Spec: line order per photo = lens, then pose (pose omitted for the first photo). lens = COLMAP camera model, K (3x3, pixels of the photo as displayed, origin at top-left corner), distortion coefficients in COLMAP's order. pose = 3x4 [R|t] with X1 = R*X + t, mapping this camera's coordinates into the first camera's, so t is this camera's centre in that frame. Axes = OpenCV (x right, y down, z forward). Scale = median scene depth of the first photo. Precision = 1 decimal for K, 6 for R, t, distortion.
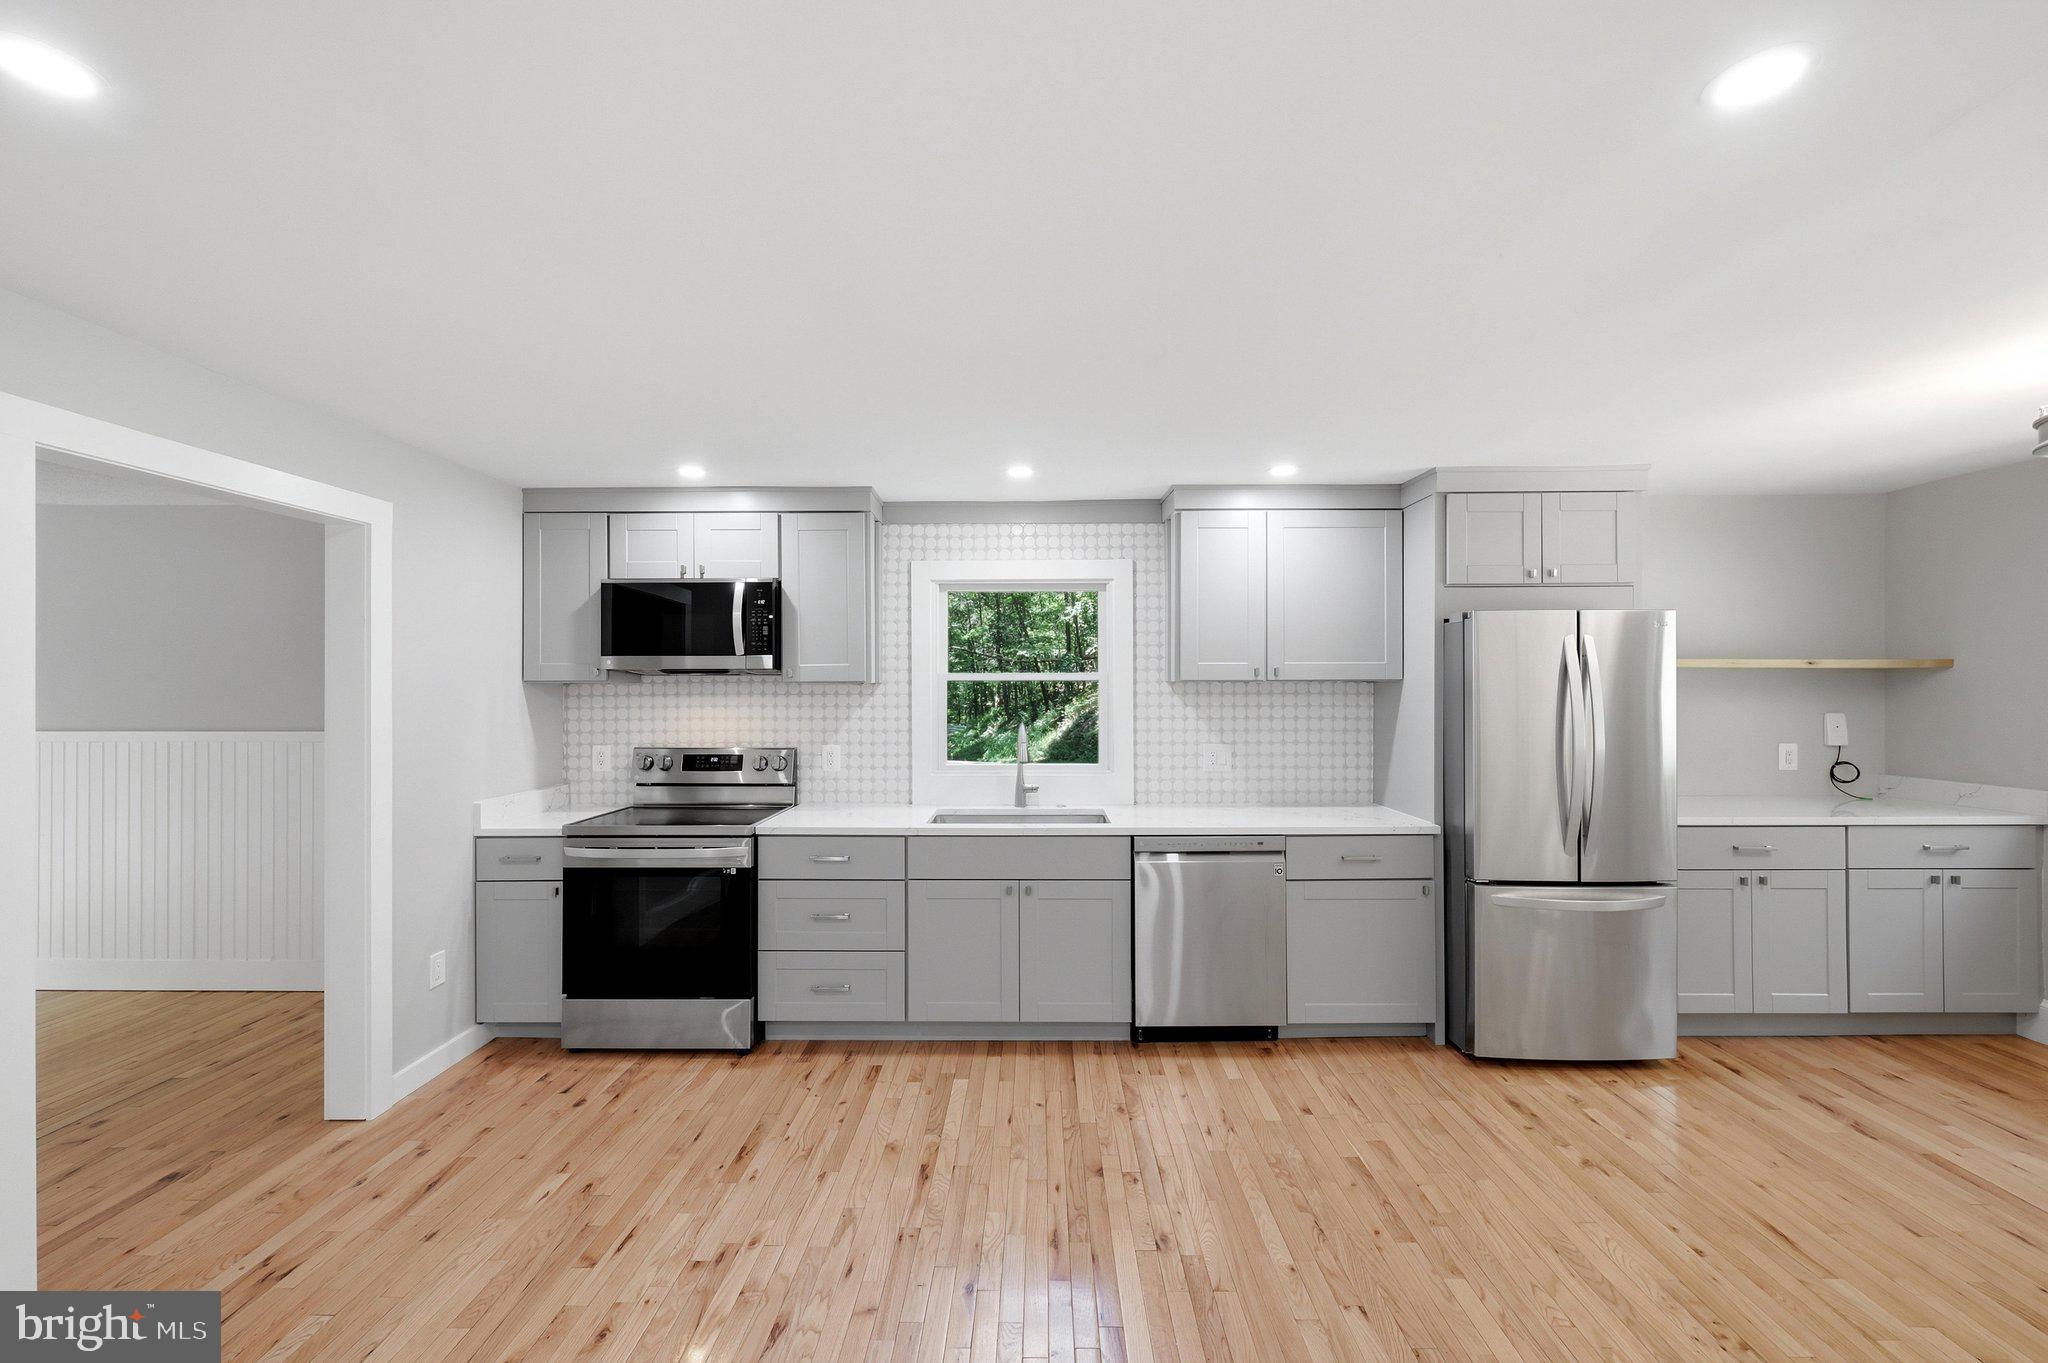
lens RADIAL K [[832.2, 0, 1022.6], [0, 832.2, 674.3], [0, 0, 1]] dist [-0.002356, 0.000344]
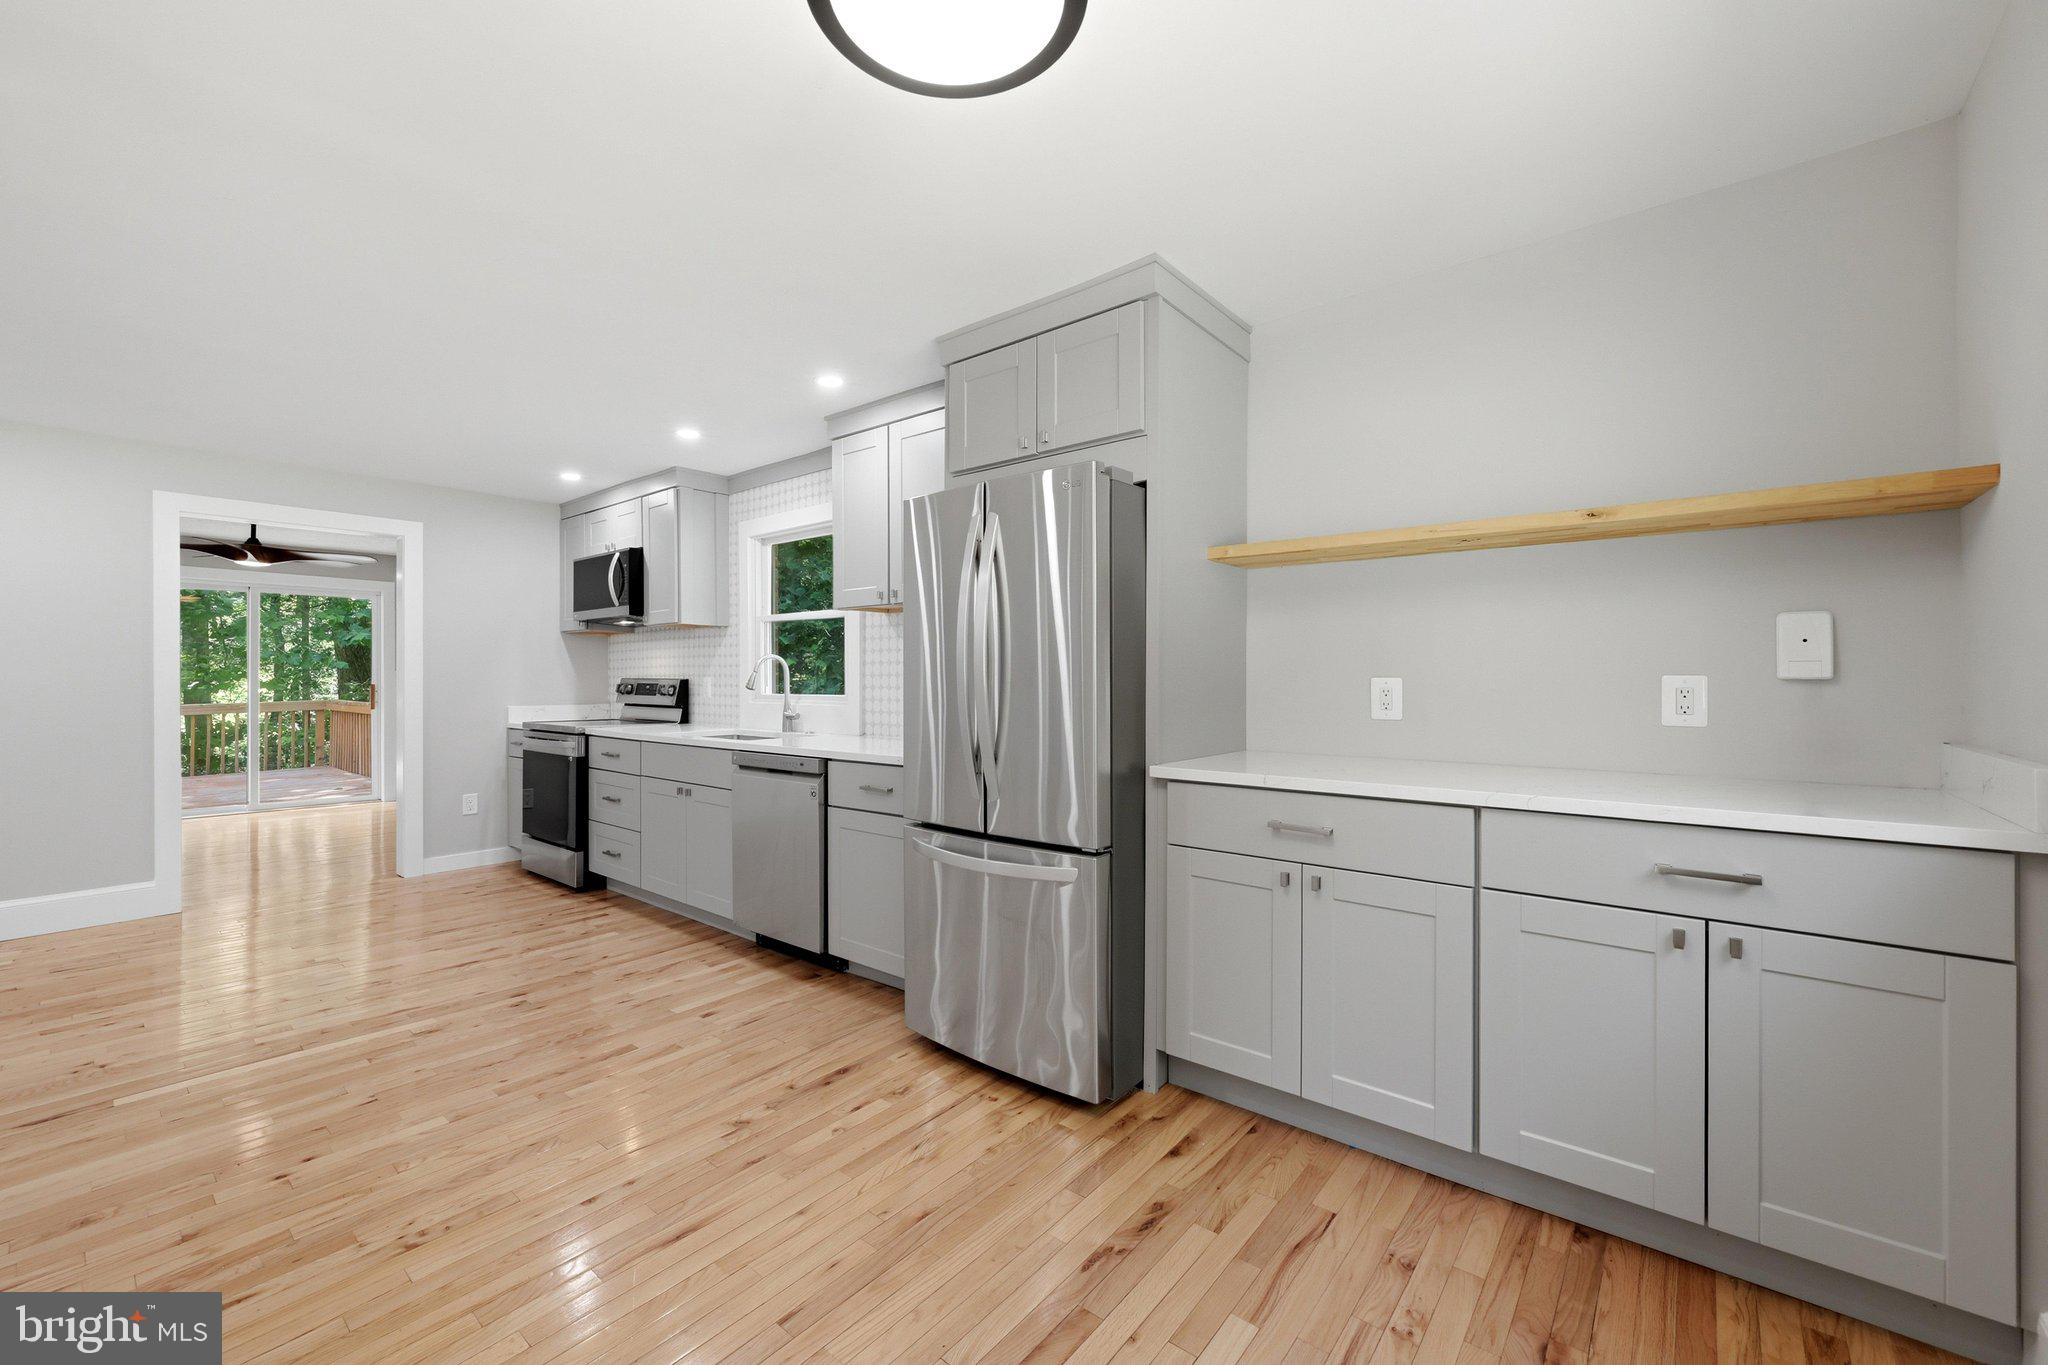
lens RADIAL K [[832.2, 0, 1018.5], [0, 832.2, 677.8], [0, 0, 1]] dist [-0.002356, 0.000344]
pose [[0.773699, 0.000998, -0.633553, 1.104507], [0.008347, 0.999896, 0.011768, 0.089982], [0.633499, -0.014393, 0.773610, 0.397624]]
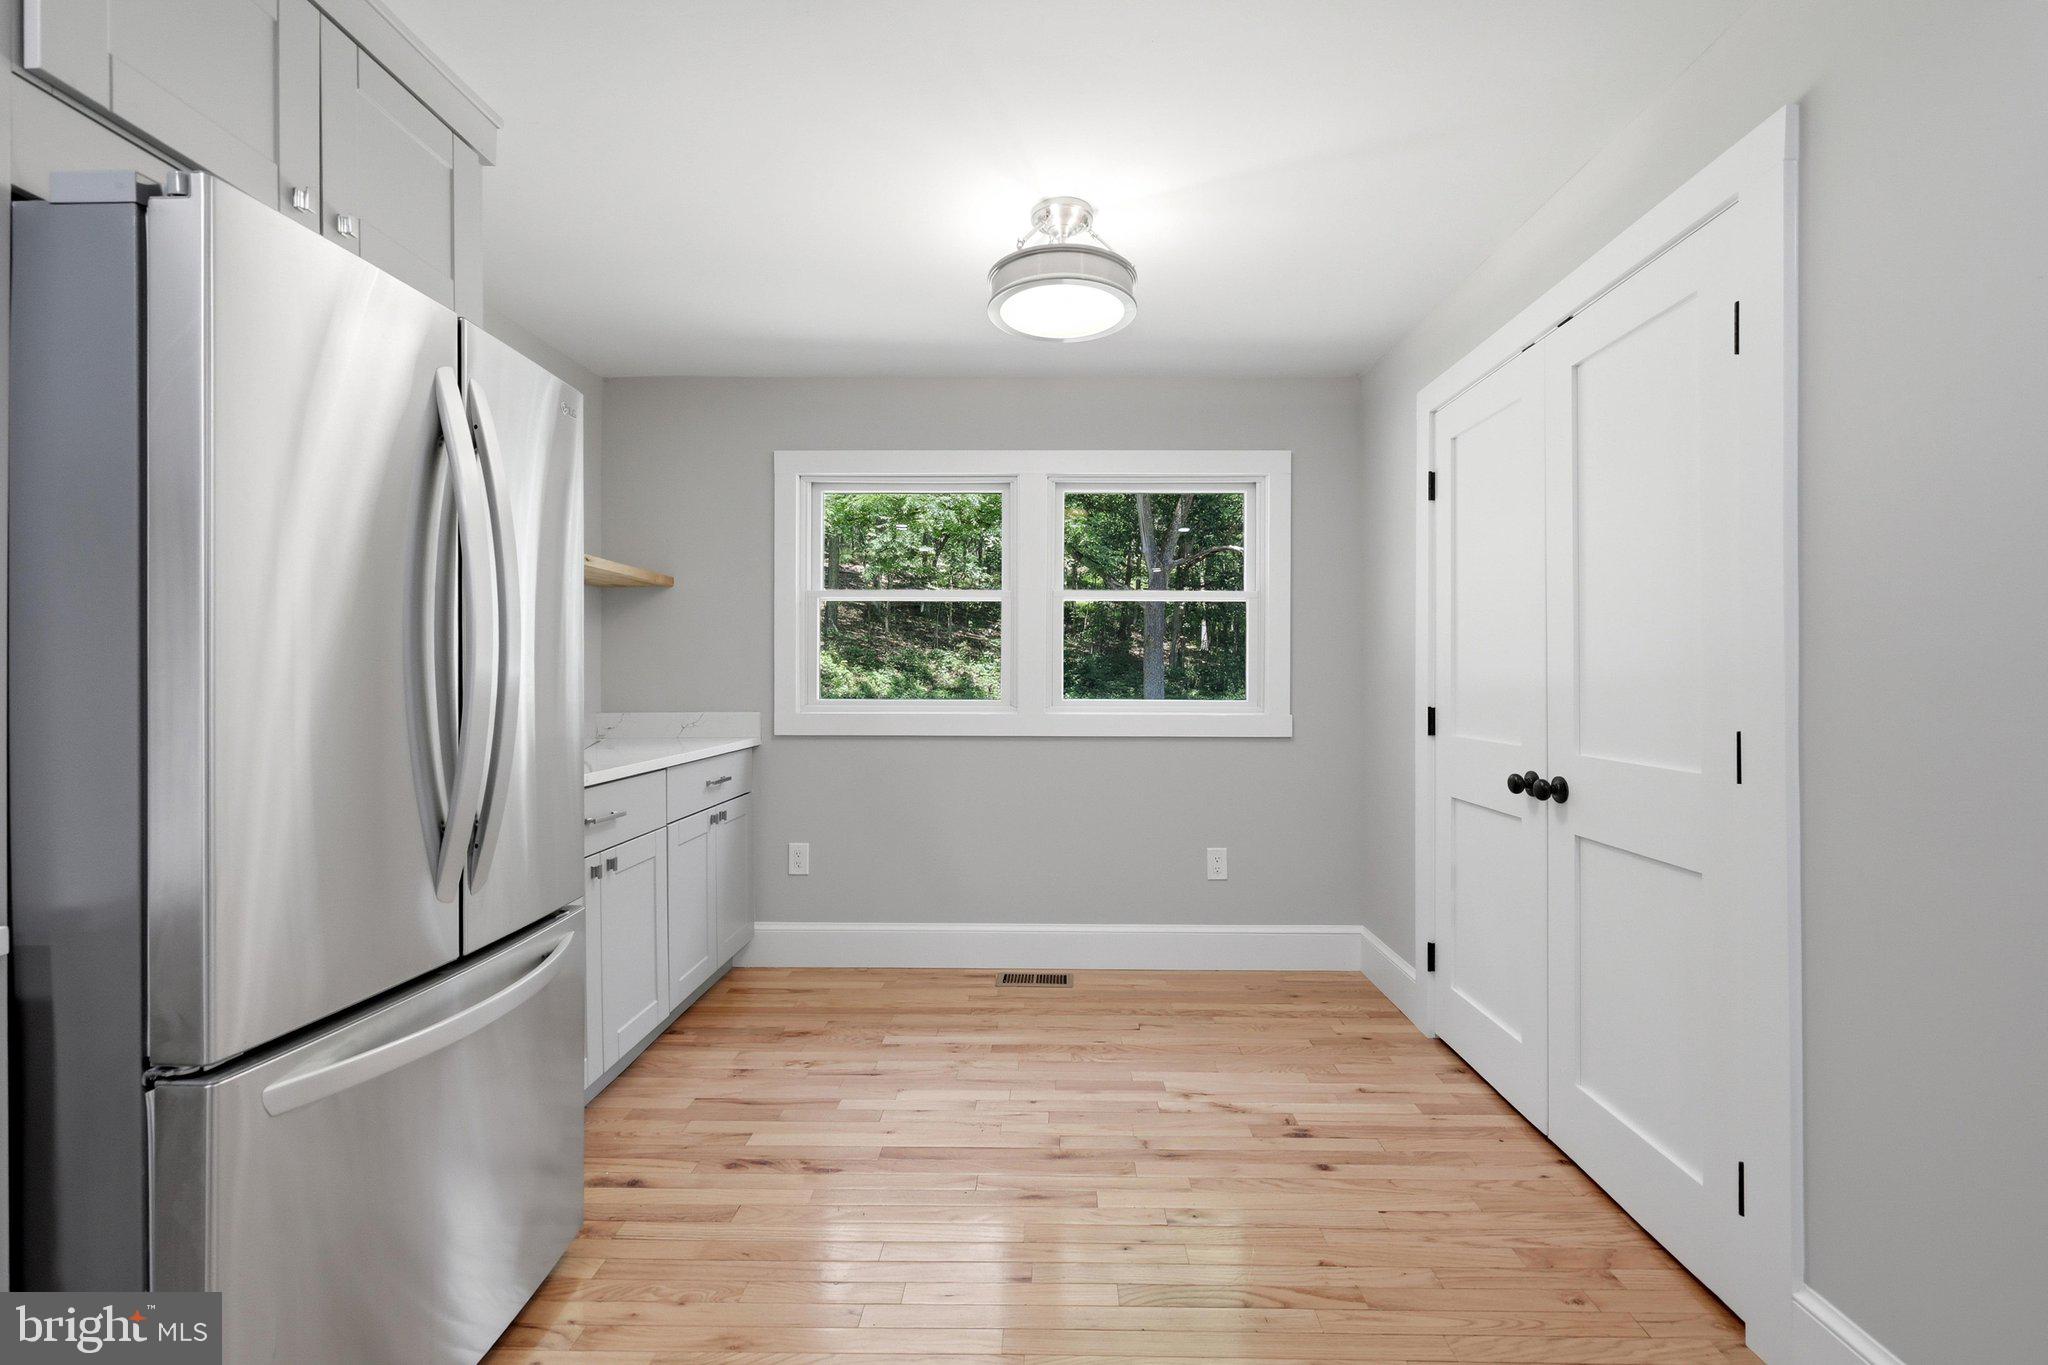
lens RADIAL K [[832.2, 0, 1036.4], [0, 832.2, 678.1], [0, 0, 1]] dist [-0.002356, 0.000344]
pose [[0.000732, 0.005324, 0.999986, 0.232889], [-0.010173, 0.999934, -0.005316, 0.101506], [-0.999948, -0.010169, 0.000786, 0.664503]]
